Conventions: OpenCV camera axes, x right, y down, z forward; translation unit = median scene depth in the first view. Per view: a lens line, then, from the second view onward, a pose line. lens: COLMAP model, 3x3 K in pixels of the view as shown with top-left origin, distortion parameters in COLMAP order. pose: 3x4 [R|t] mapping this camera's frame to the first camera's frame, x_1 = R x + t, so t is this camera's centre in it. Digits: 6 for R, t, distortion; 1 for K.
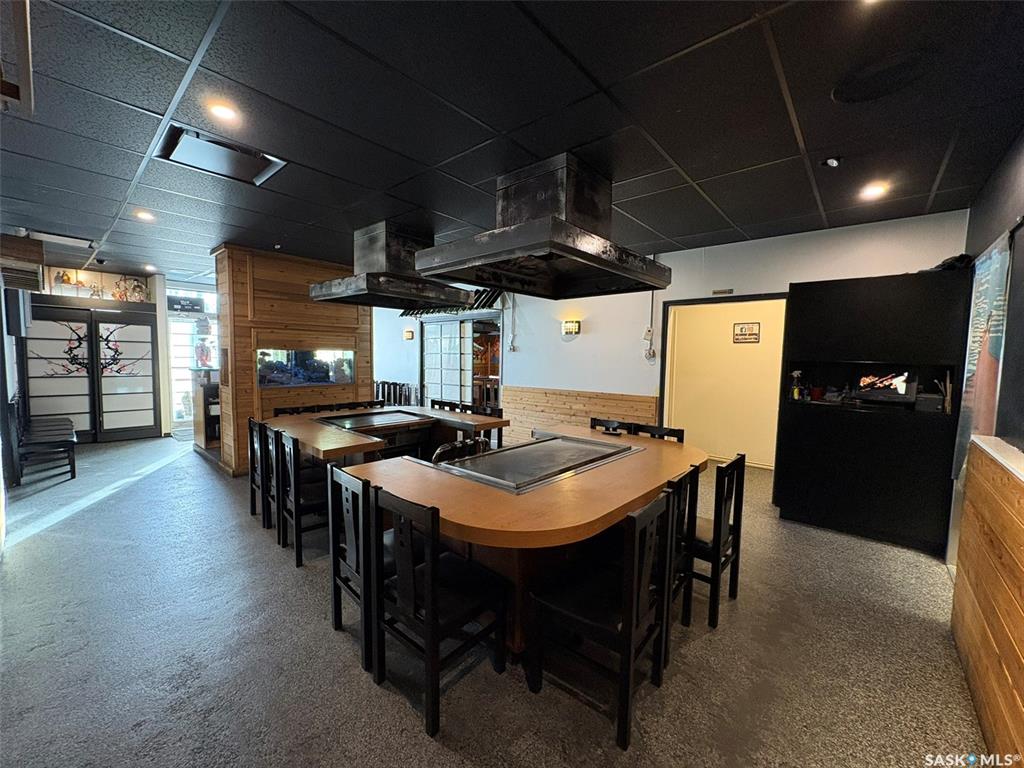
lens RADIAL K [[410.0, 0, 512.0], [0, 410.0, 384.0], [0, 0, 1]] dist [0.002122, 0.000382]
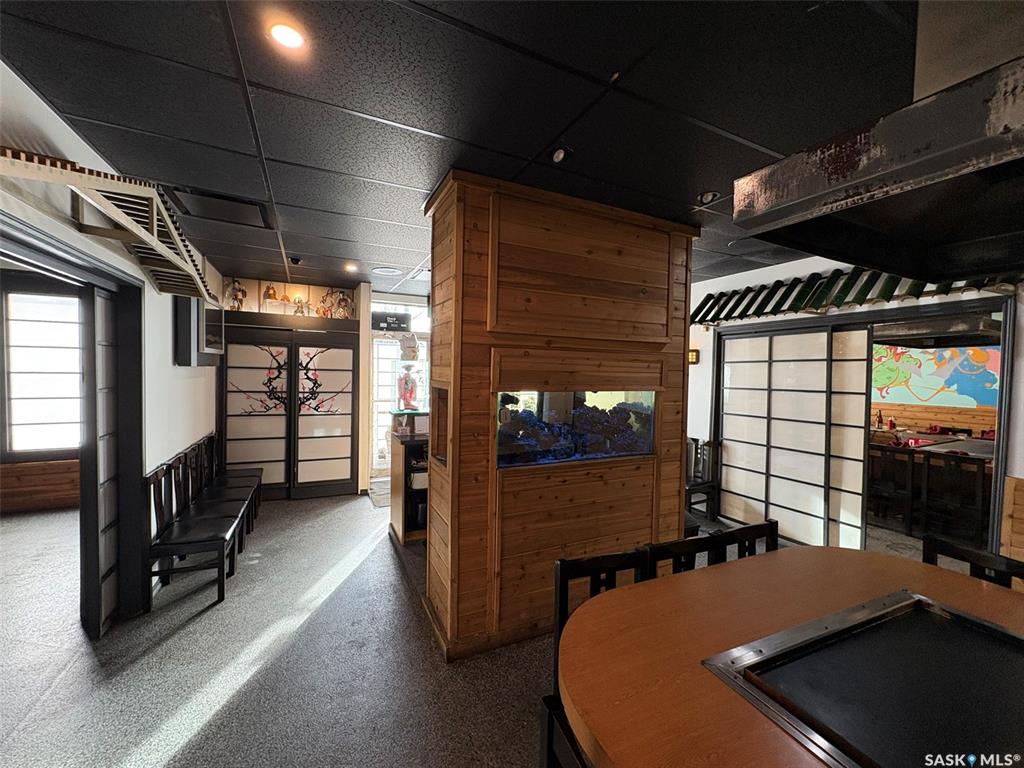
lens RADIAL K [[410.0, 0, 512.0], [0, 410.0, 384.0], [0, 0, 1]] dist [0.002122, 0.000382]
pose [[0.922457, 0.012789, -0.385889, -0.330281], [-0.032038, 0.998540, -0.043493, -0.056504], [0.384769, 0.052484, 0.921519, 0.440797]]
